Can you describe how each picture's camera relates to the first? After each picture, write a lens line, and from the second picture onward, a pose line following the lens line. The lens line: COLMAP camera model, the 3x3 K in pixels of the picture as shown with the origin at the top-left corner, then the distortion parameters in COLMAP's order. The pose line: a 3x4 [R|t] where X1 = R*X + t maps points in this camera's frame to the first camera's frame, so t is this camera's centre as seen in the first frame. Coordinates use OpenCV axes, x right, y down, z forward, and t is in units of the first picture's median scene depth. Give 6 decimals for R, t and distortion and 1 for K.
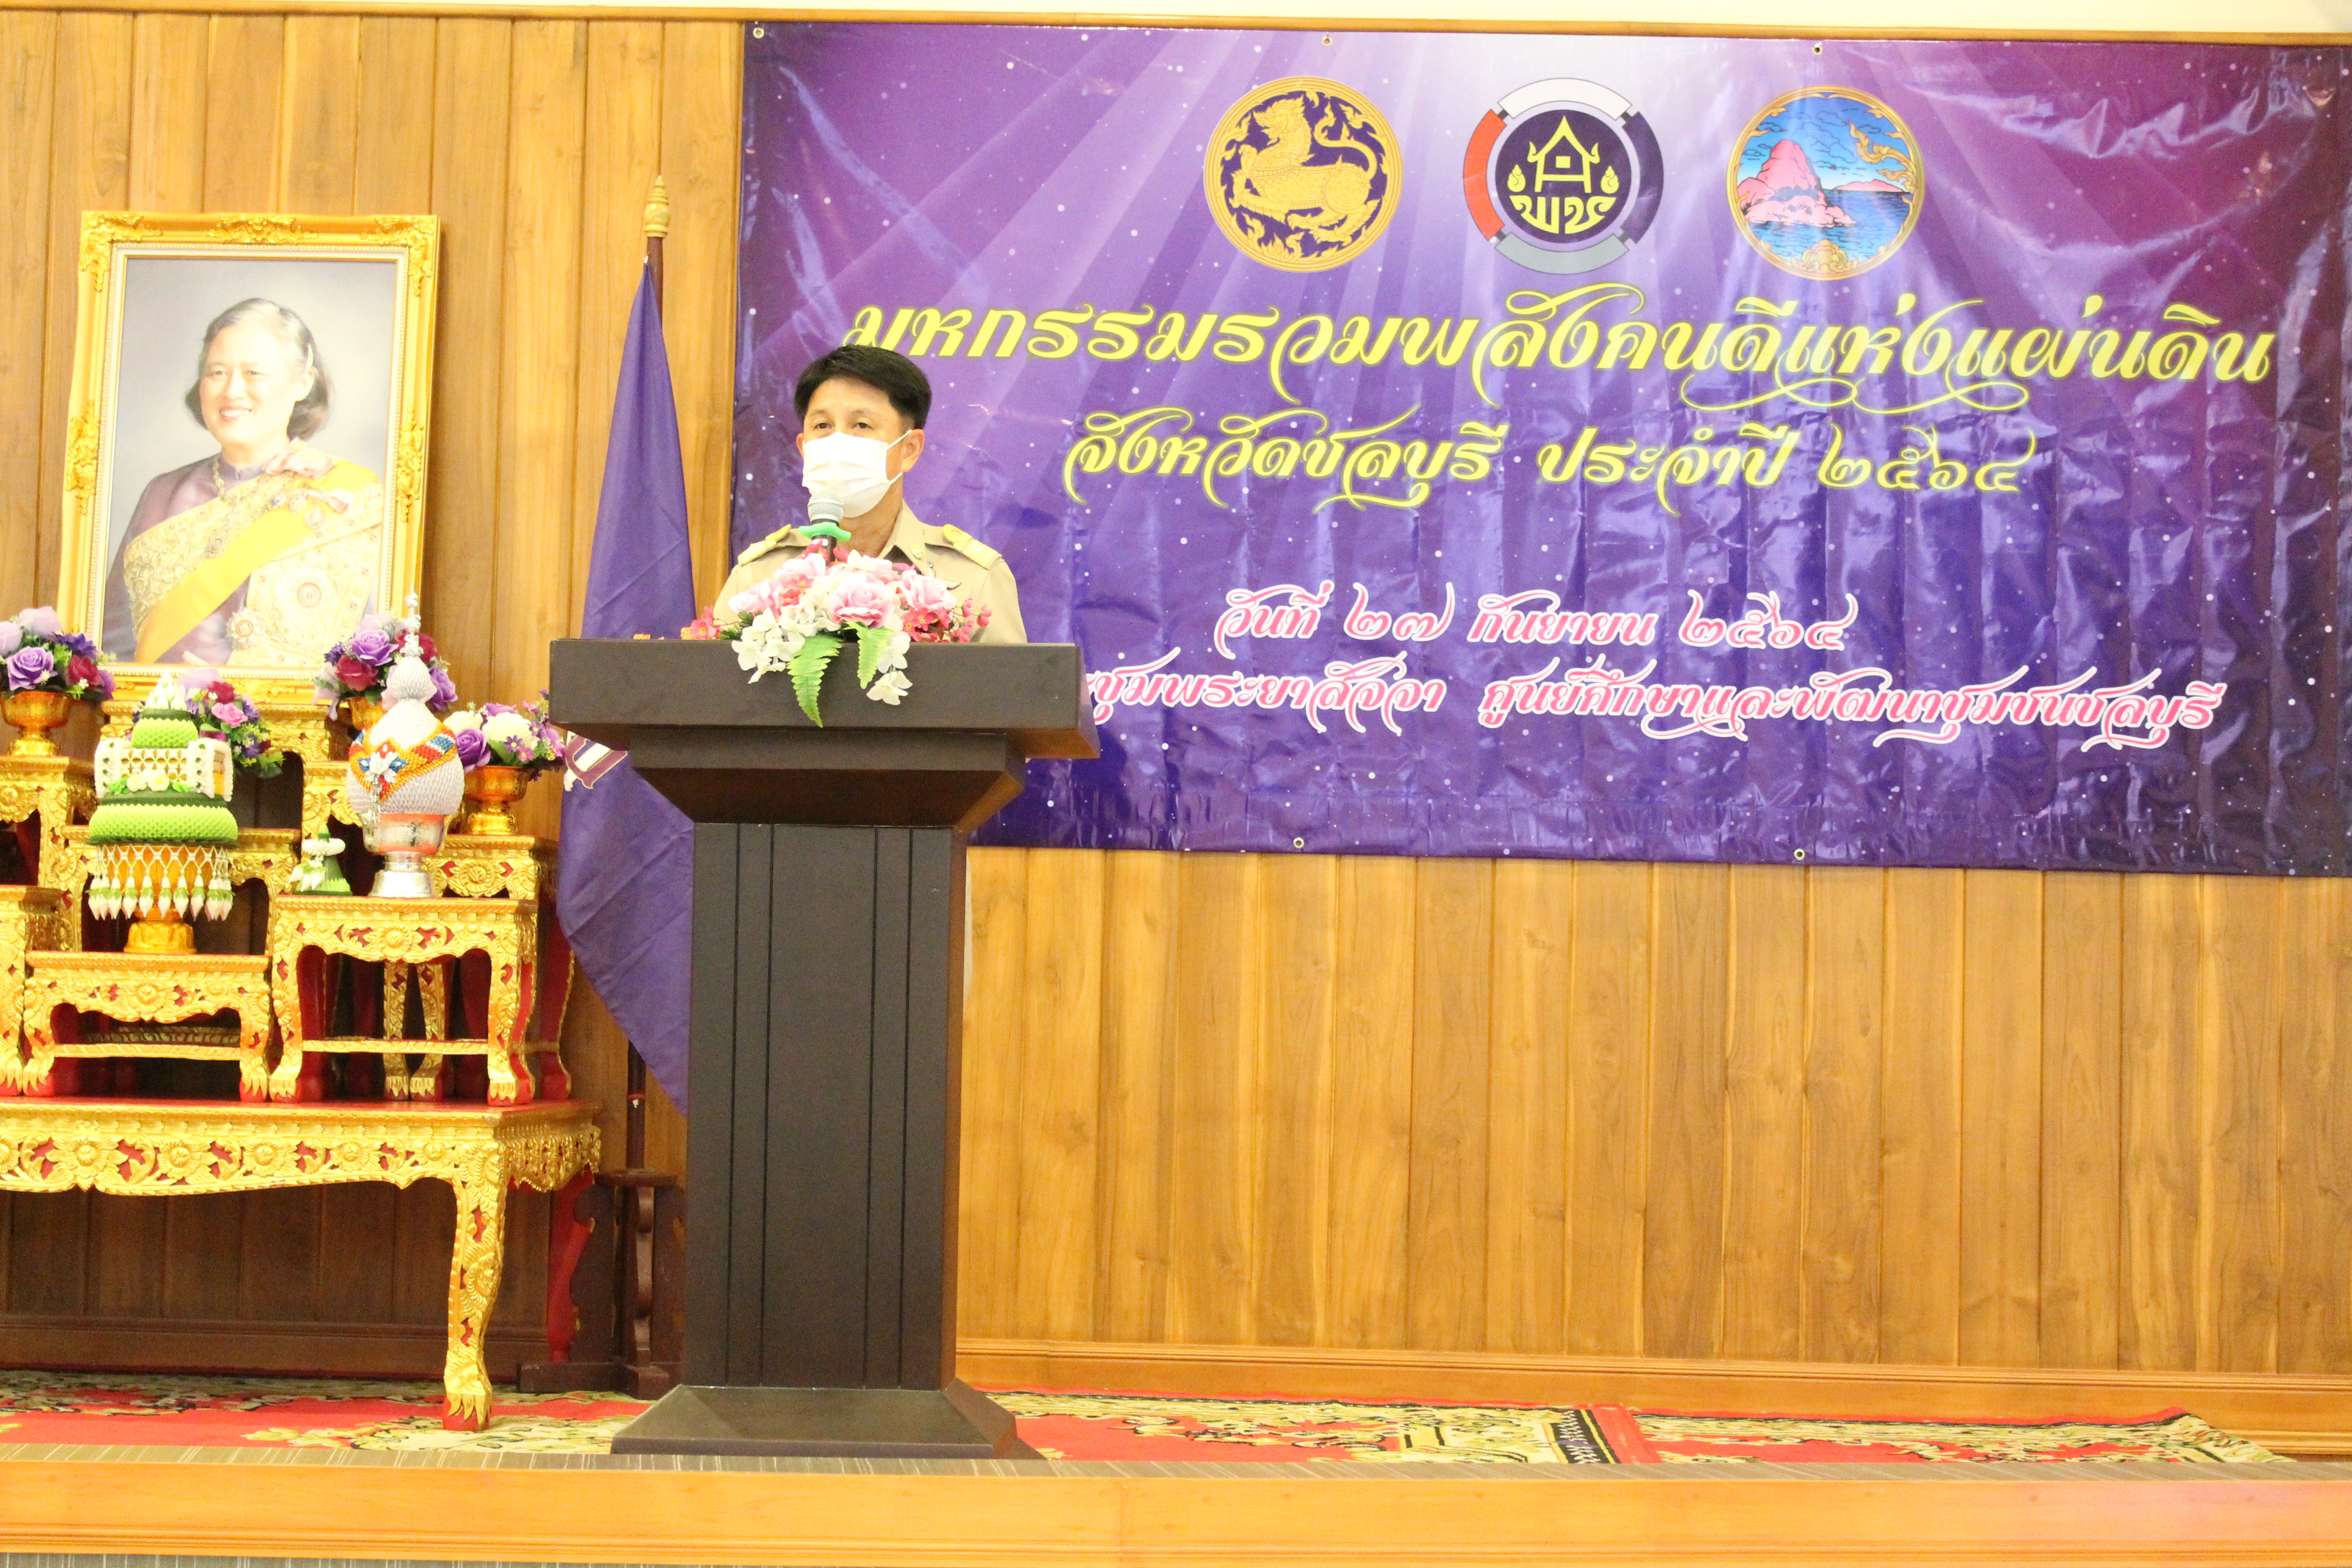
lens RADIAL K [[4246.3, 0, 1175.3], [0, 4246.3, 743.8], [0, 0, 1]] dist [0.037878, 0.000000]
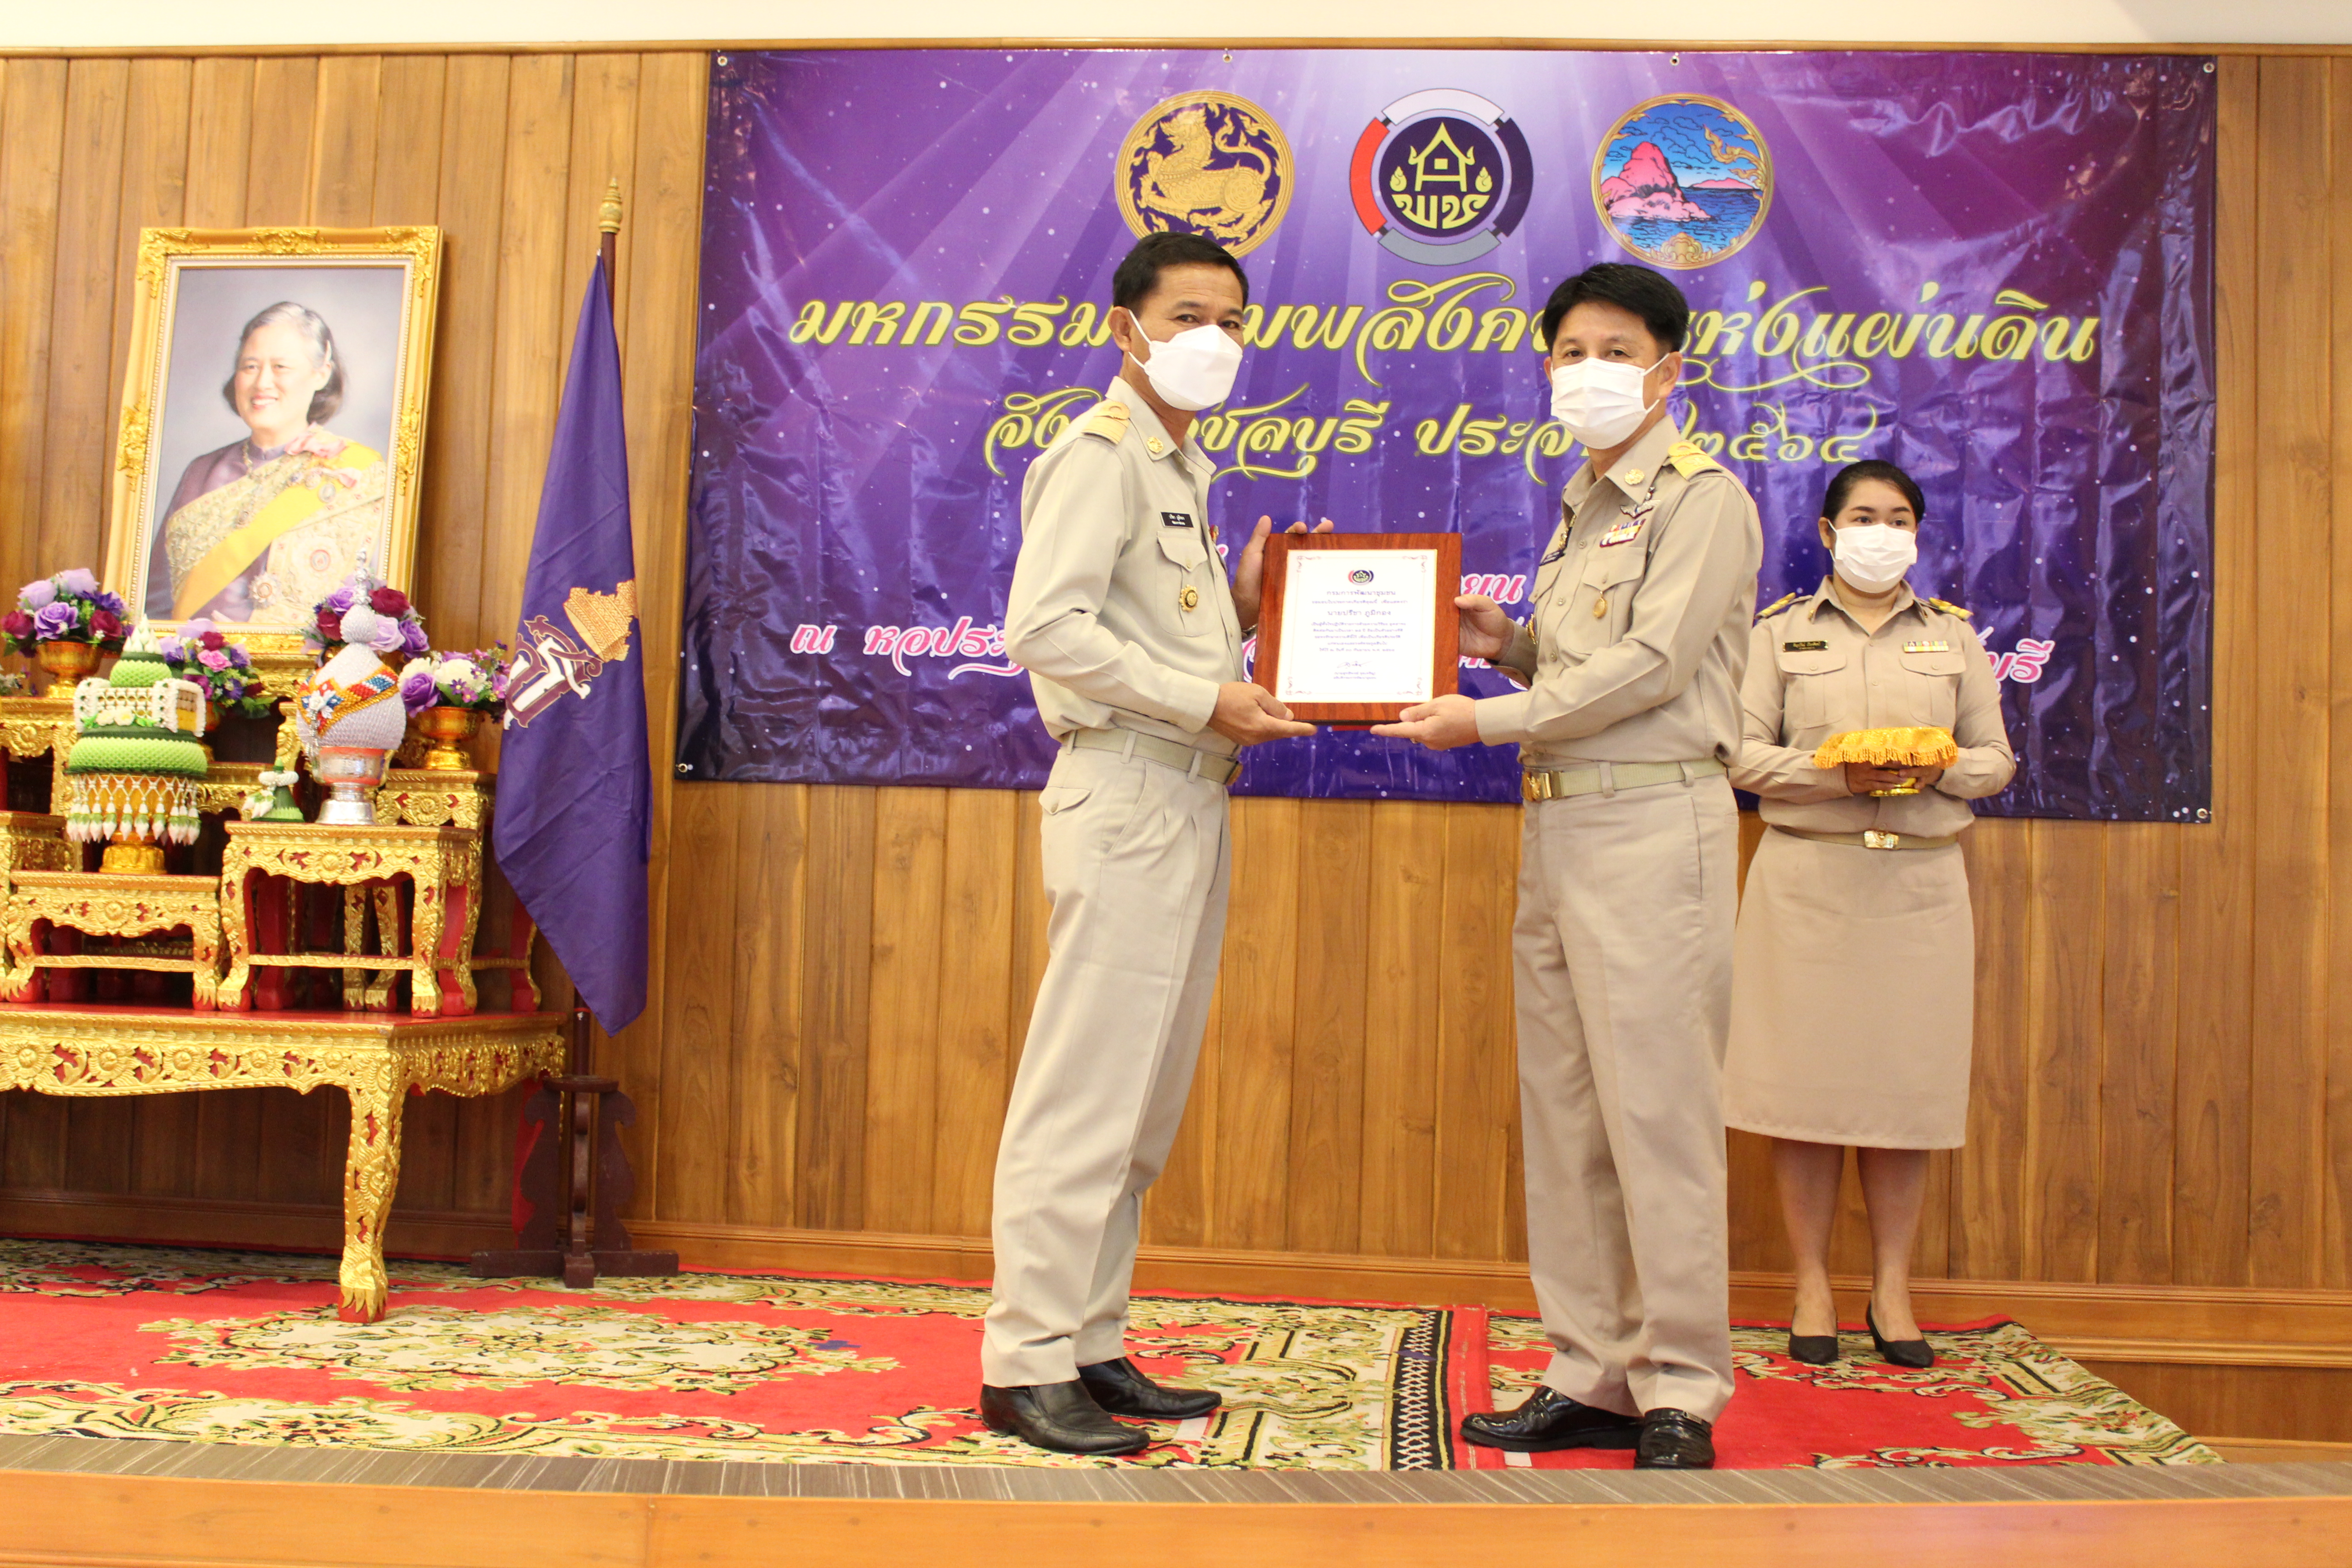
lens RADIAL K [[2791.9, 0, 1163.5], [0, 2791.9, 761.9], [0, 0, 1]] dist [-0.063379, 0.000000]
pose [[0.997297, 0.004761, -0.073325, 0.073489], [-0.005018, 0.999982, -0.003328, 0.019745], [0.073308, 0.003687, 0.997303, 0.282932]]
